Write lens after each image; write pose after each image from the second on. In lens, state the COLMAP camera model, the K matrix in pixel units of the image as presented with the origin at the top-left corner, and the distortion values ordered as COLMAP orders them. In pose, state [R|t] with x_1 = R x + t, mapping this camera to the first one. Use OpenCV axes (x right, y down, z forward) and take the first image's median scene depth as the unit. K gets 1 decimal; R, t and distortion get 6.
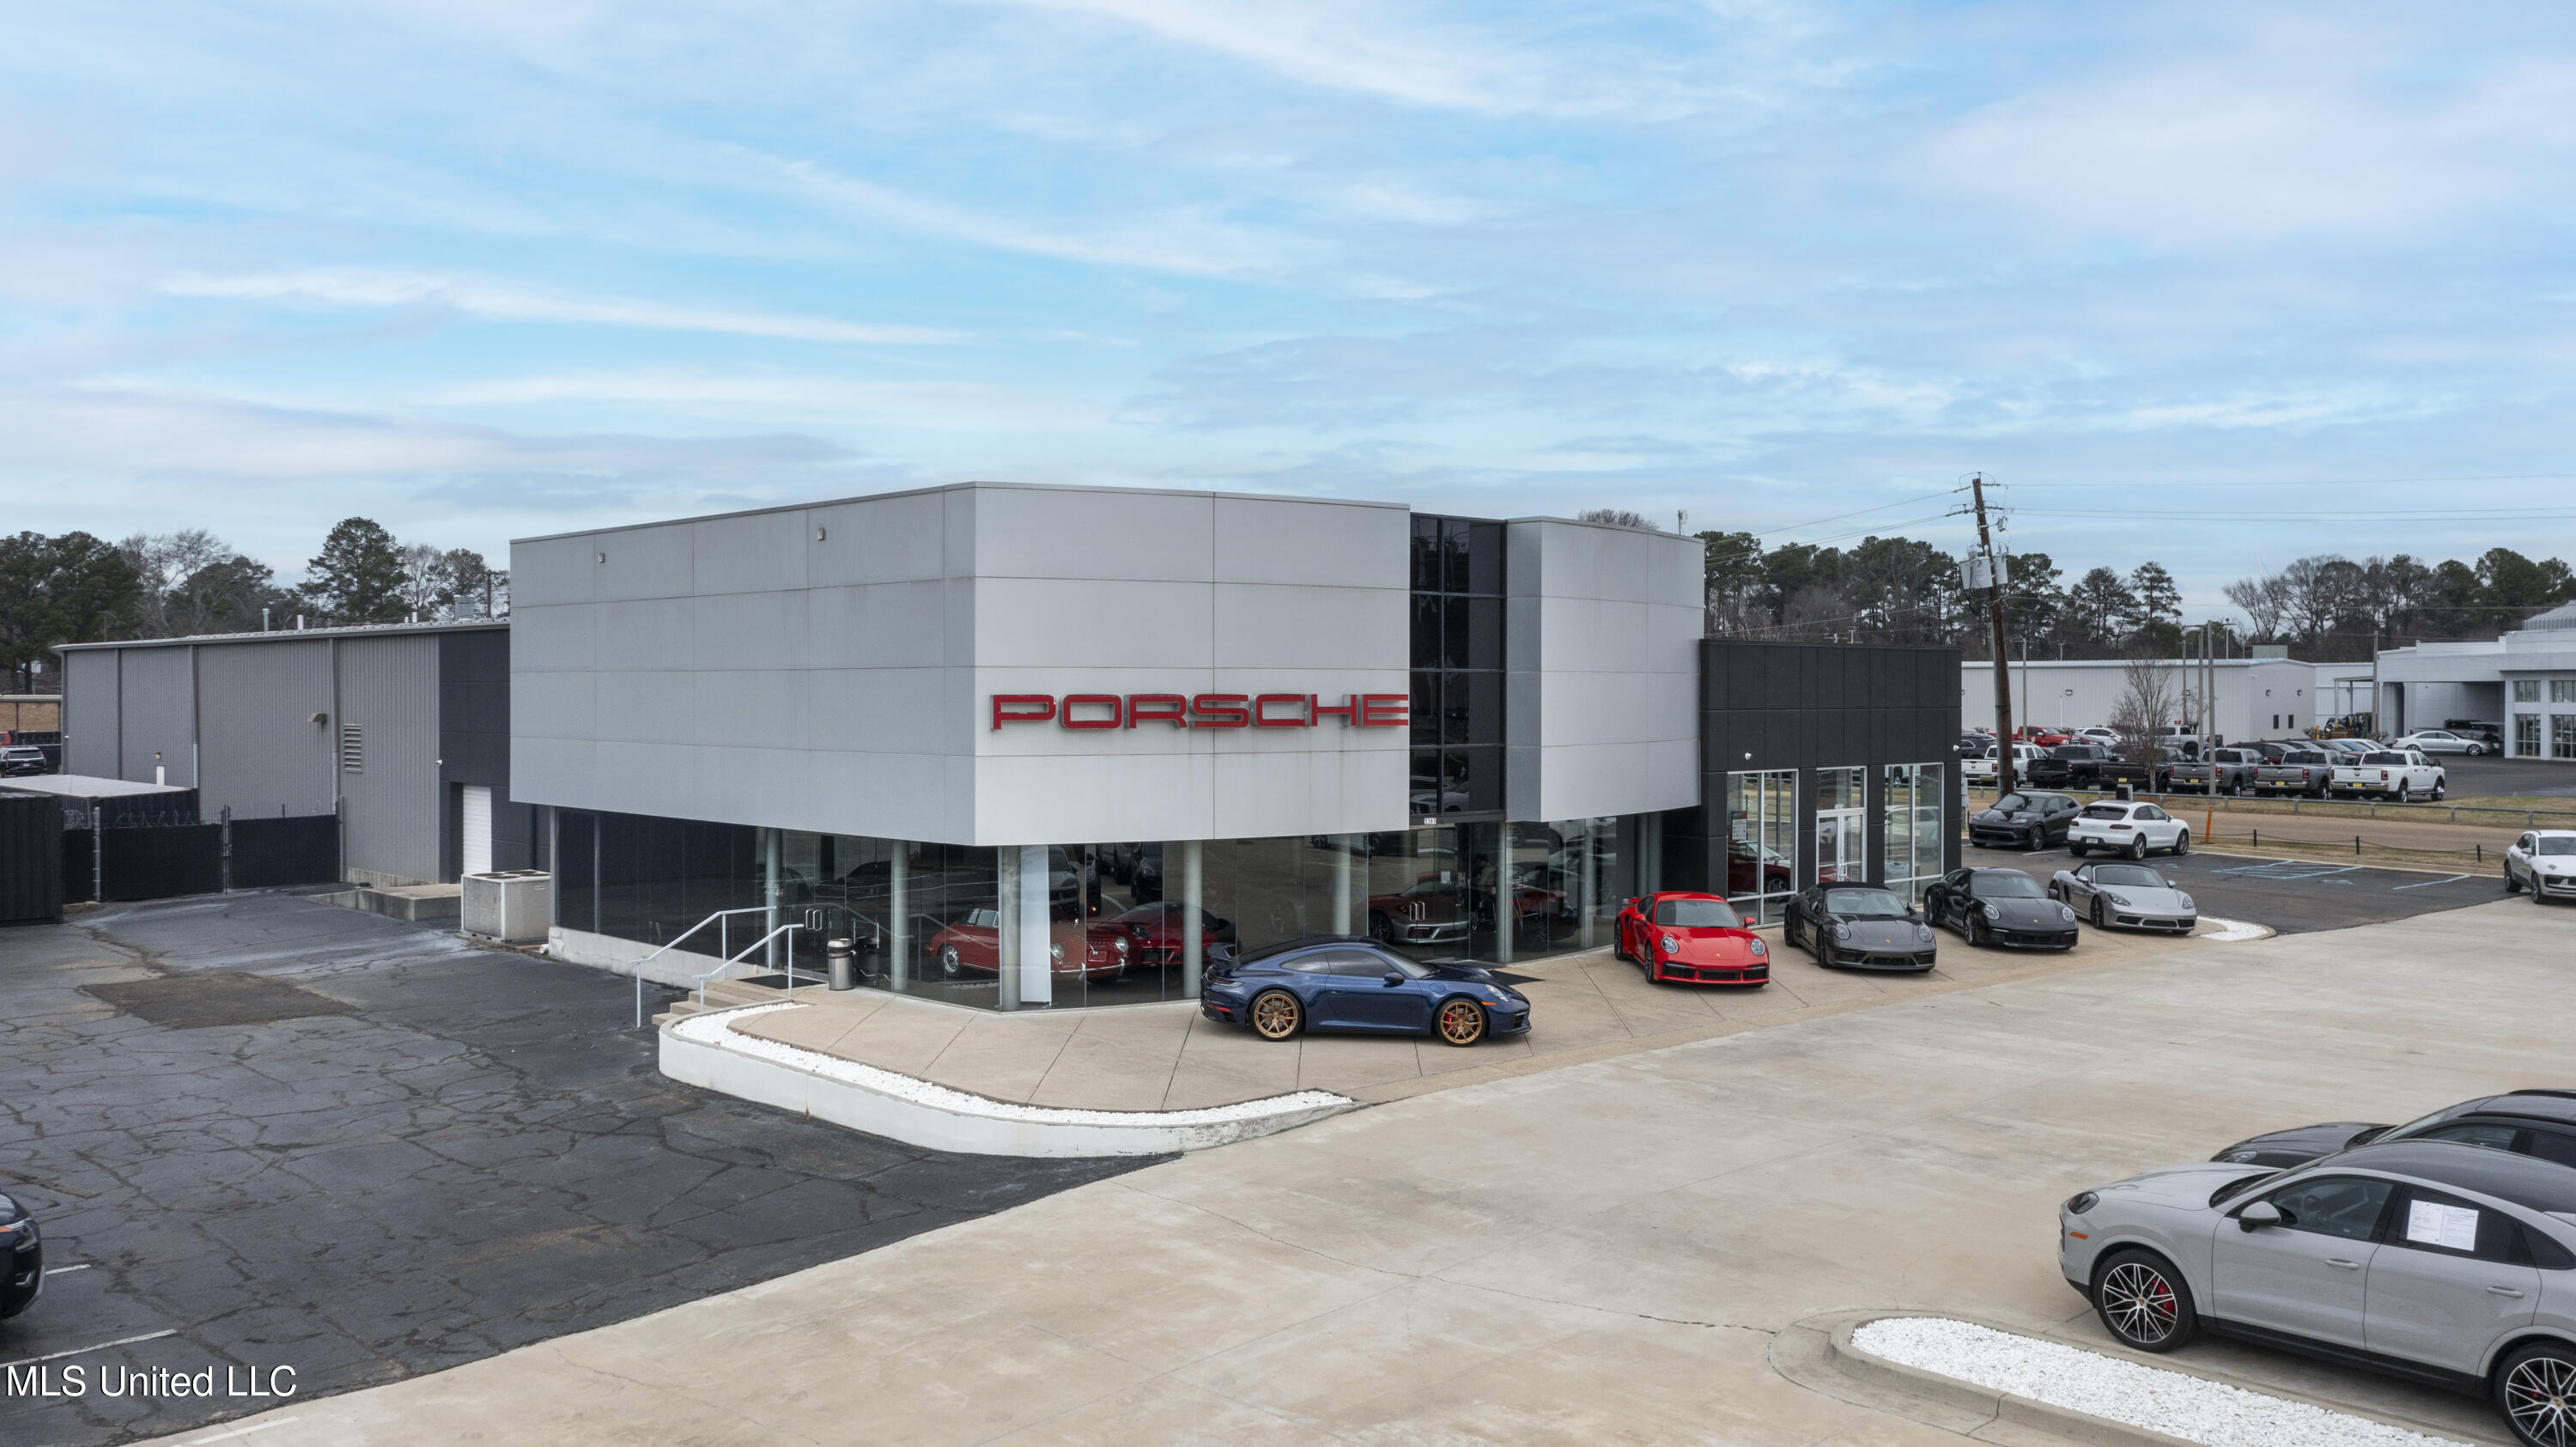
lens RADIAL K [[2101.9, 0, 1288.0], [0, 2101.9, 723.5], [0, 0, 1]] dist [0.010299, 0.007319]
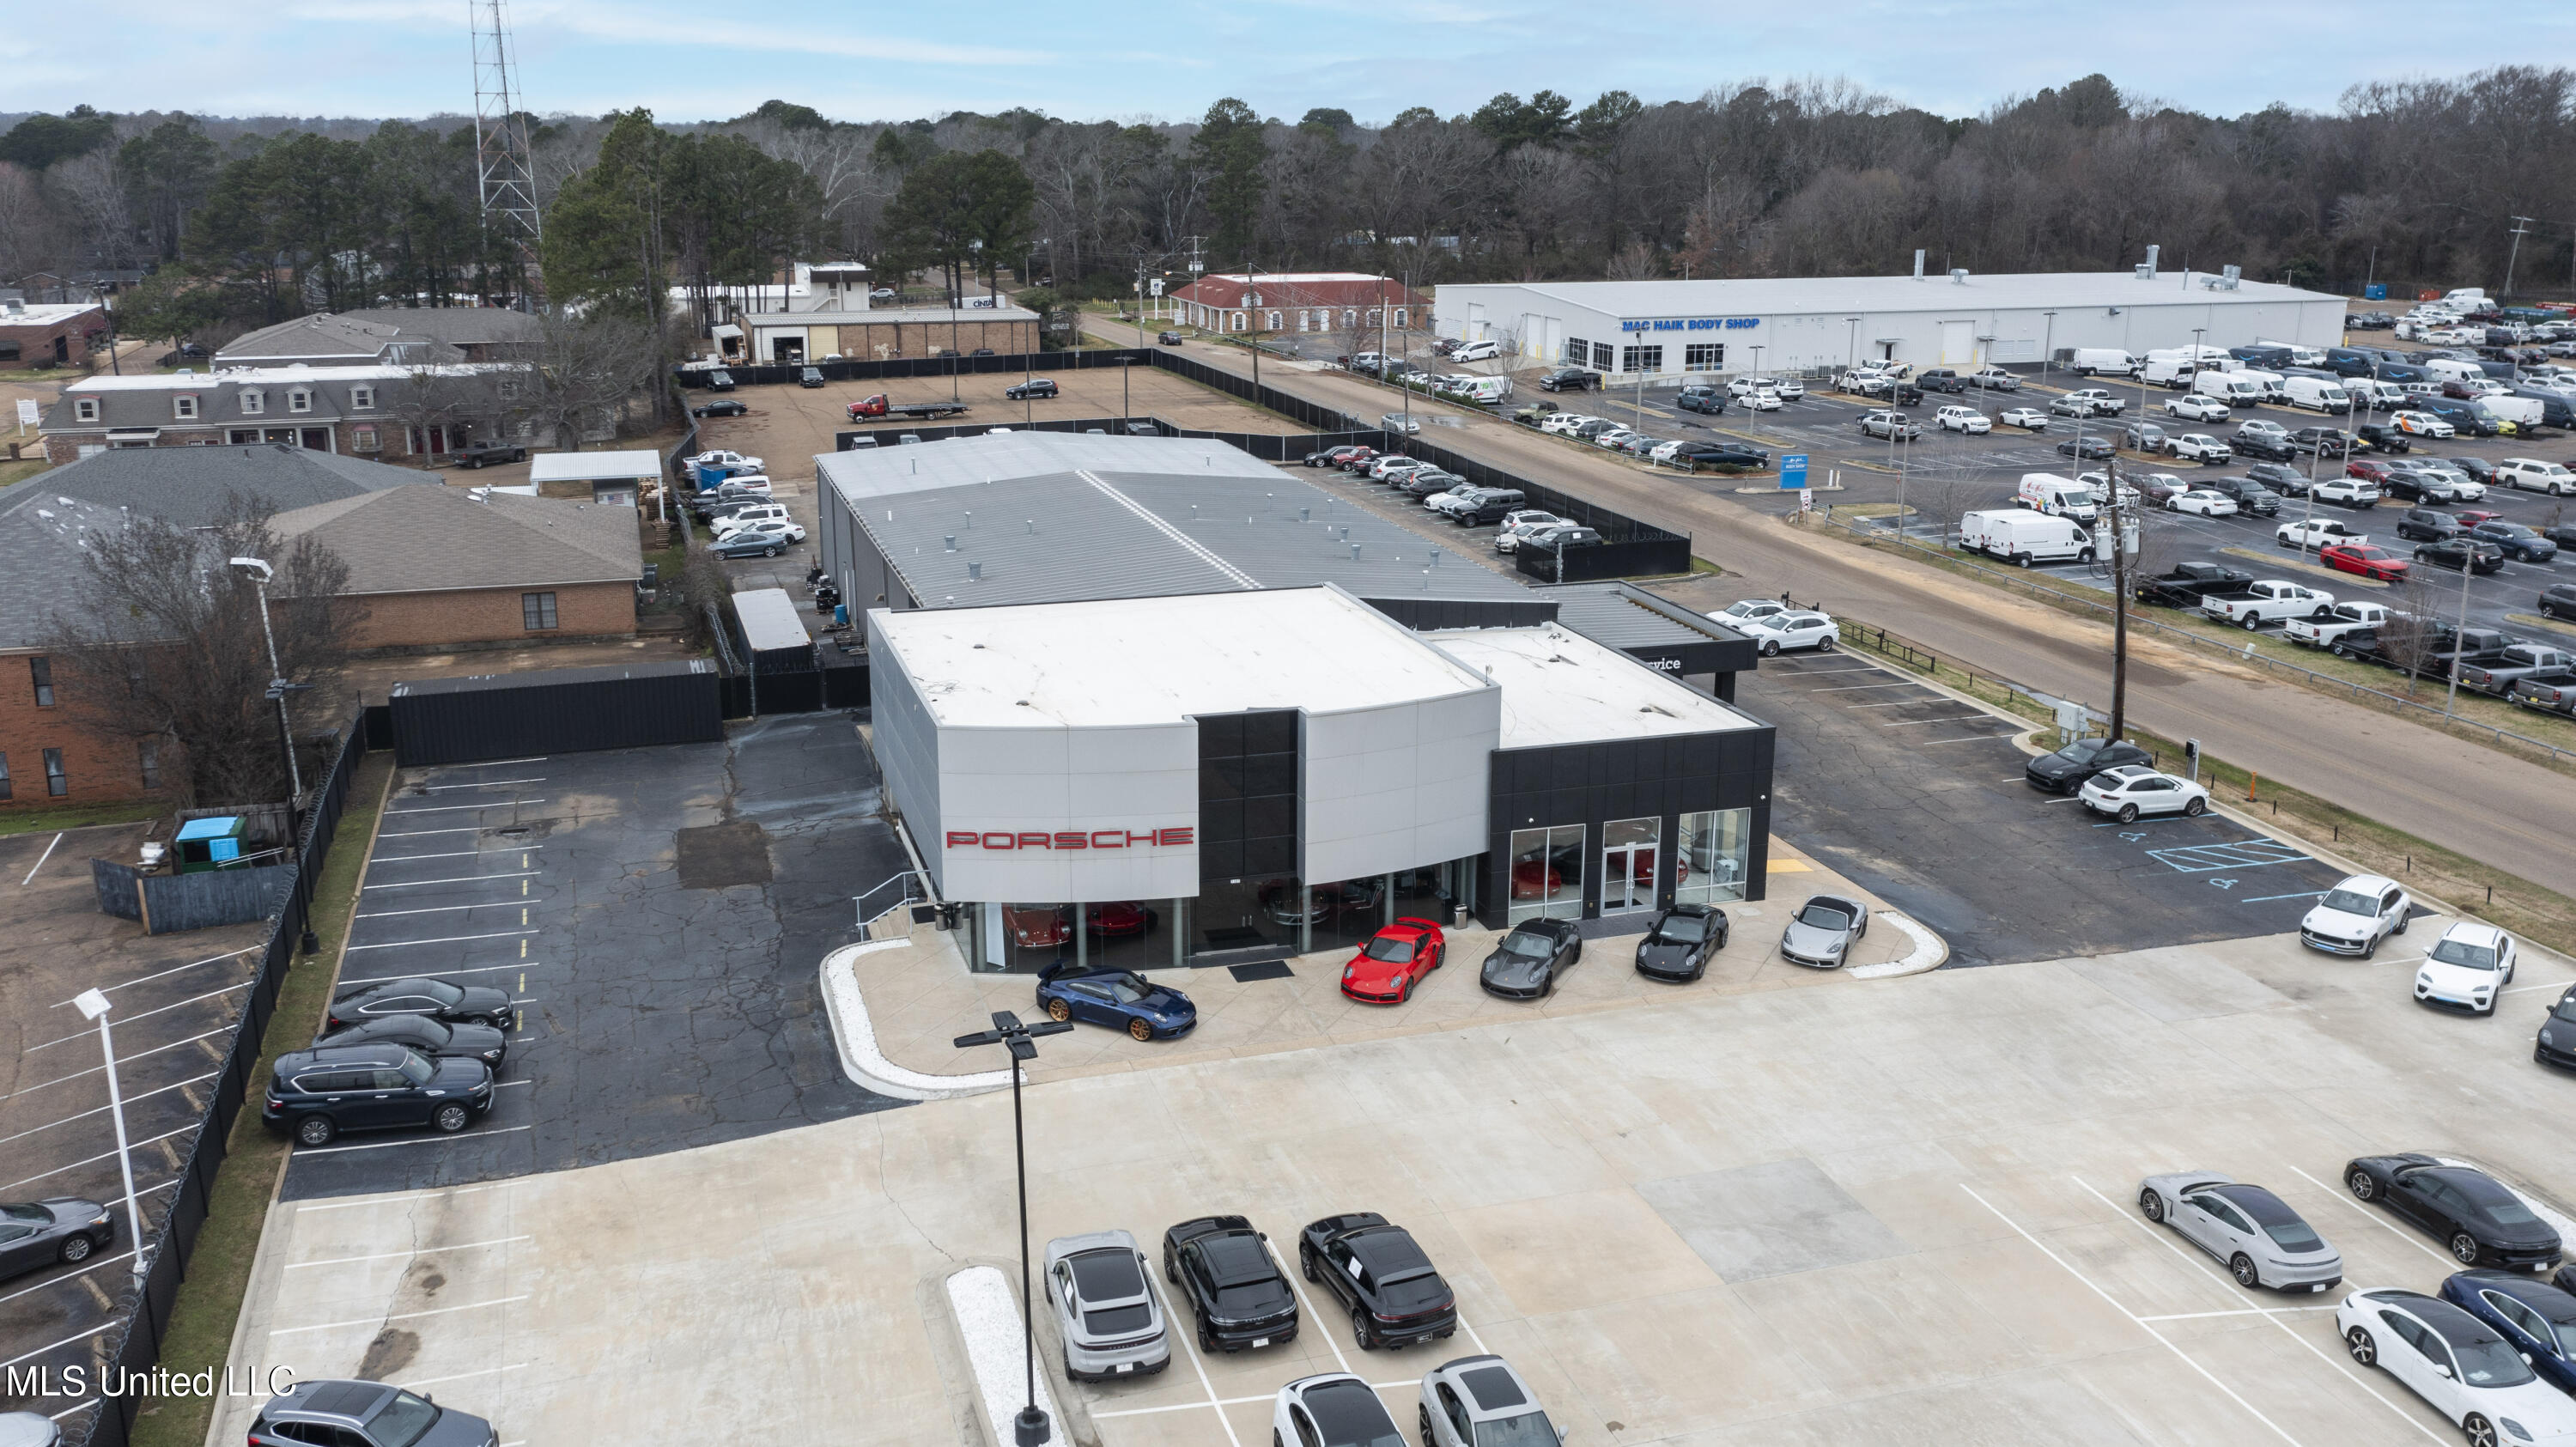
lens RADIAL K [[2101.9, 0, 1288.0], [0, 2101.9, 723.5], [0, 0, 1]] dist [0.010299, 0.007319]
pose [[0.906774, 0.118397, -0.404652, 0.856965], [-0.015665, 0.968560, 0.248288, -0.554068], [0.421326, -0.218802, 0.880119, -0.538680]]
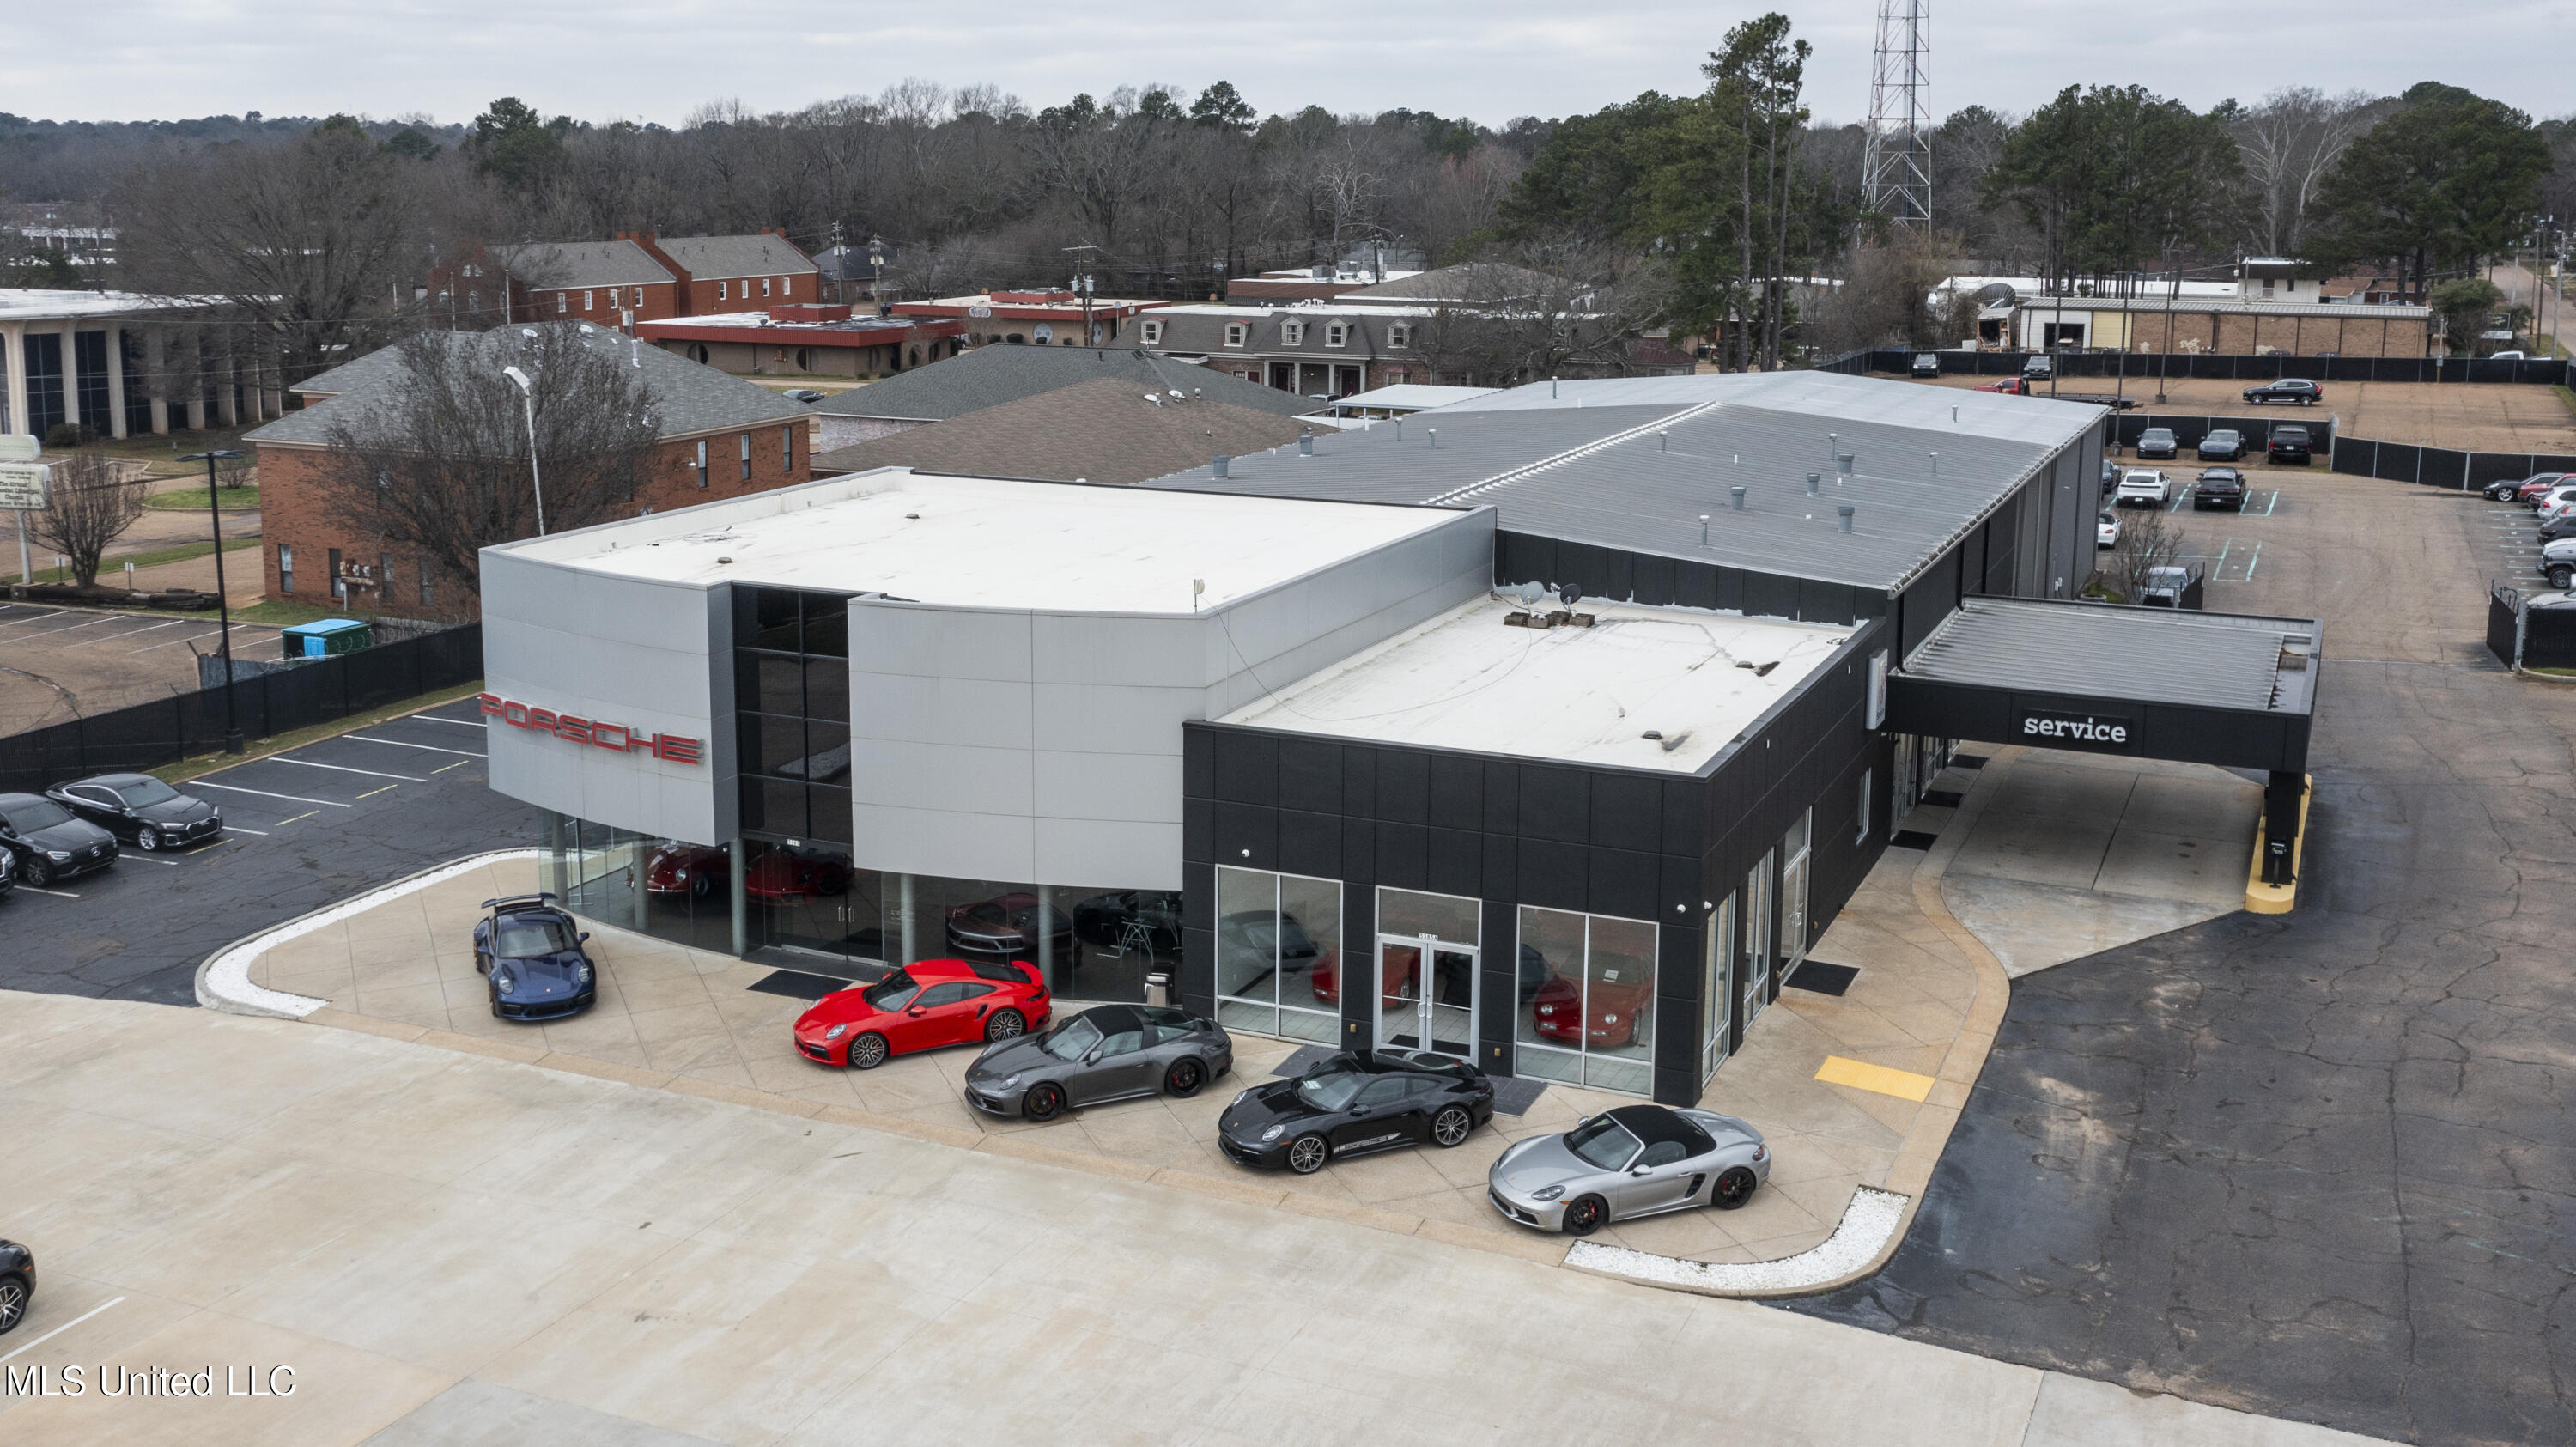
lens RADIAL K [[2479.8, 0, 1282.0], [0, 2479.8, 603.0], [0, 0, 1]] dist [0.000828, 0.003746]
pose [[0.393785, 0.163945, -0.904464, 1.503696], [-0.025942, 0.985556, 0.167349, -0.346784], [0.918837, -0.042436, 0.392350, 0.758503]]
